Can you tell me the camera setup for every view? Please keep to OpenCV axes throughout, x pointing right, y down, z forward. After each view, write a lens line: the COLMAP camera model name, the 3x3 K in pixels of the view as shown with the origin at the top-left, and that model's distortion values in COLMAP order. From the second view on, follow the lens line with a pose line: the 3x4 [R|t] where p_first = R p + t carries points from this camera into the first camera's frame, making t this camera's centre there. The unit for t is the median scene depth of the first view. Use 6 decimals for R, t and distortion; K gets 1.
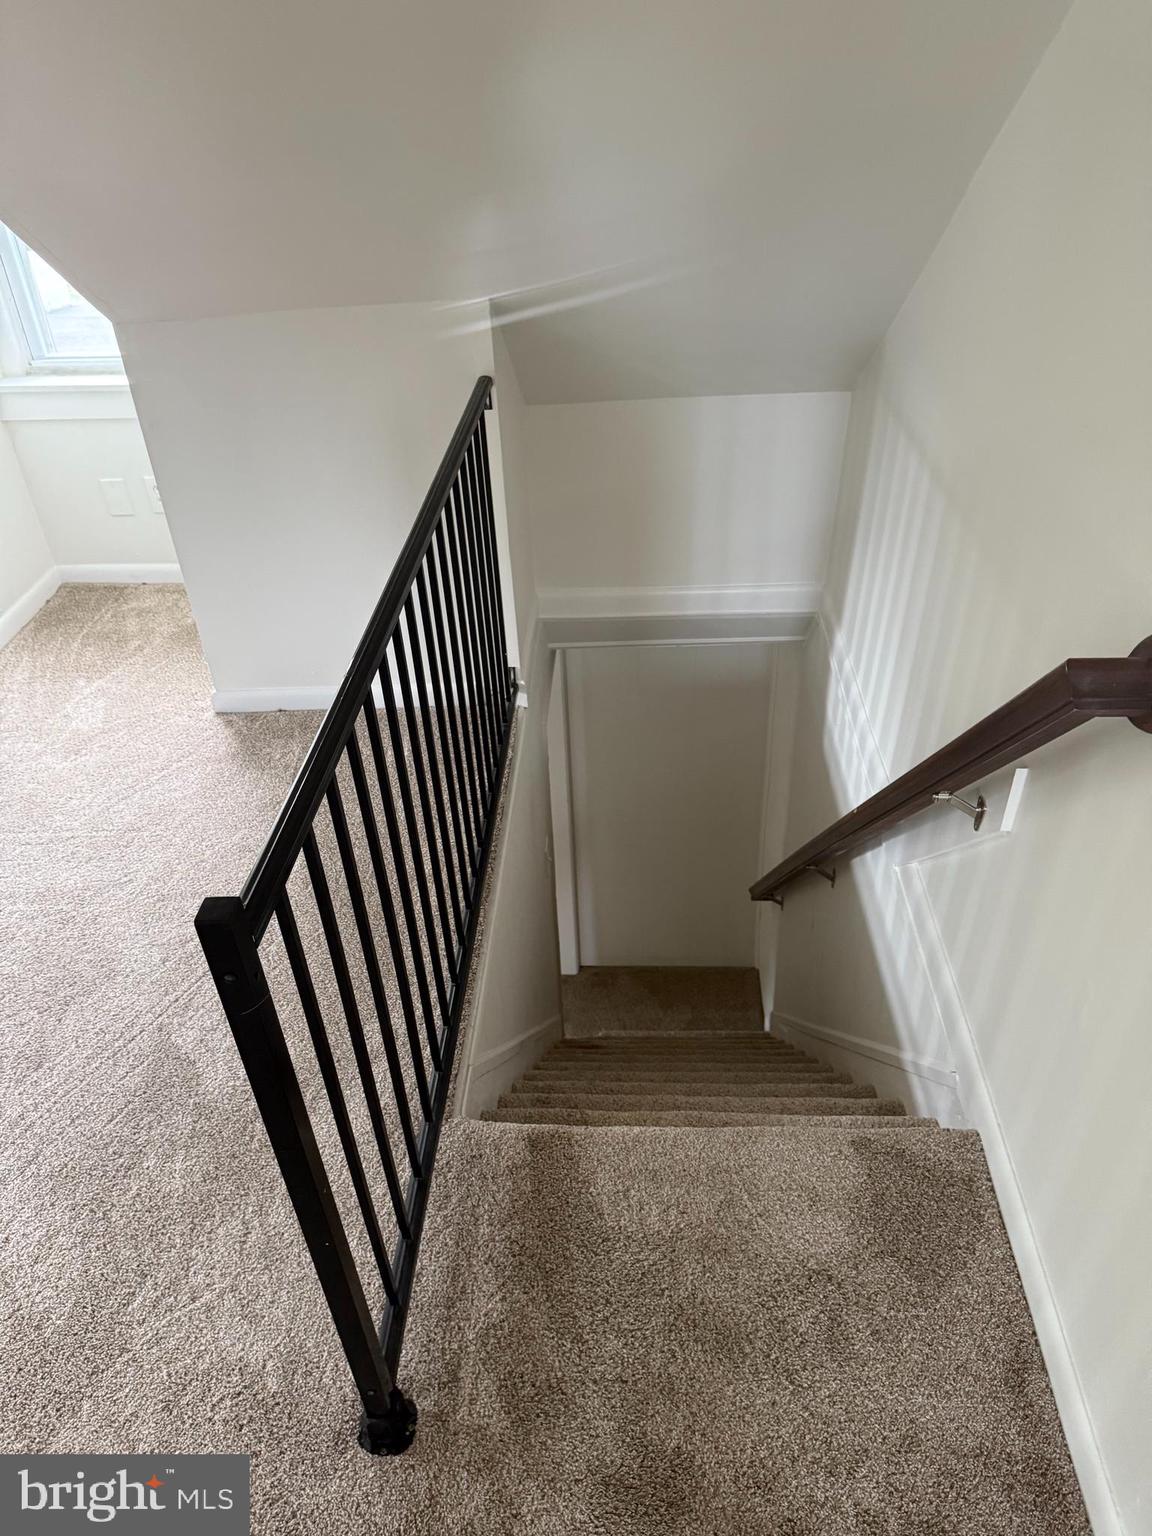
lens RADIAL K [[1100.5, 0, 572.5], [0, 1100.5, 764.9], [0, 0, 1]] dist [-0.001288, -0.009763]
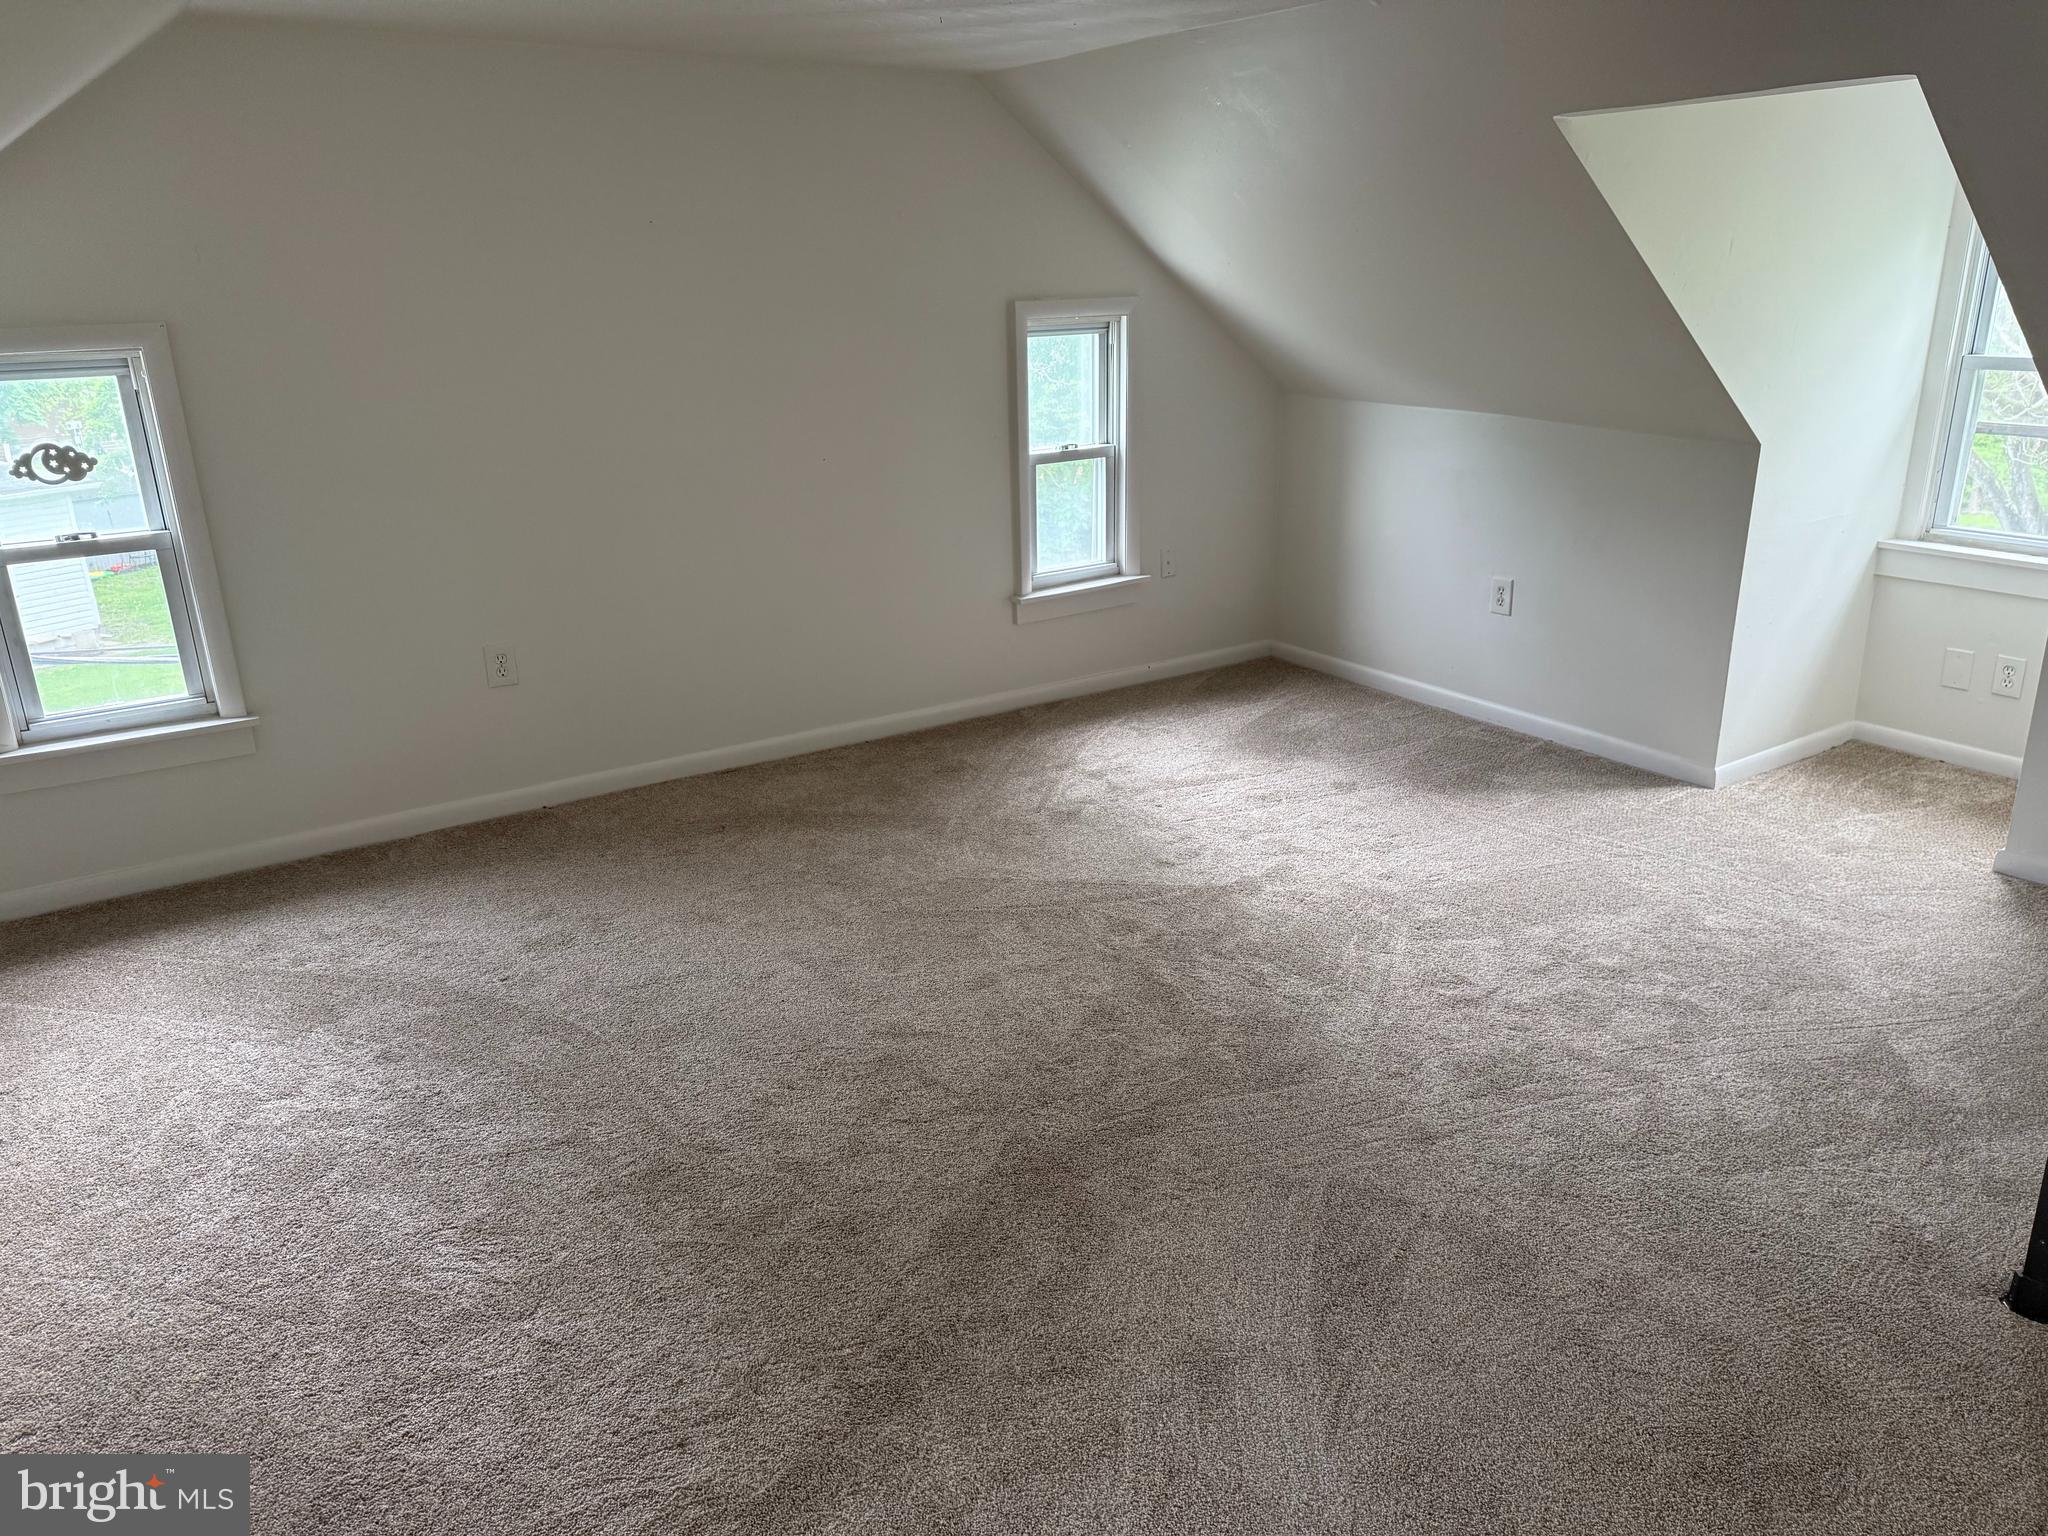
lens RADIAL K [[1467.3, 0, 1031.3], [0, 1467.3, 767.5], [0, 0, 1]] dist [-0.001288, -0.009763]
pose [[0.615835, 0.279114, -0.736779, 0.067203], [-0.465460, 0.883396, -0.054397, 0.304411], [0.635684, 0.376441, 0.673942, -0.391240]]
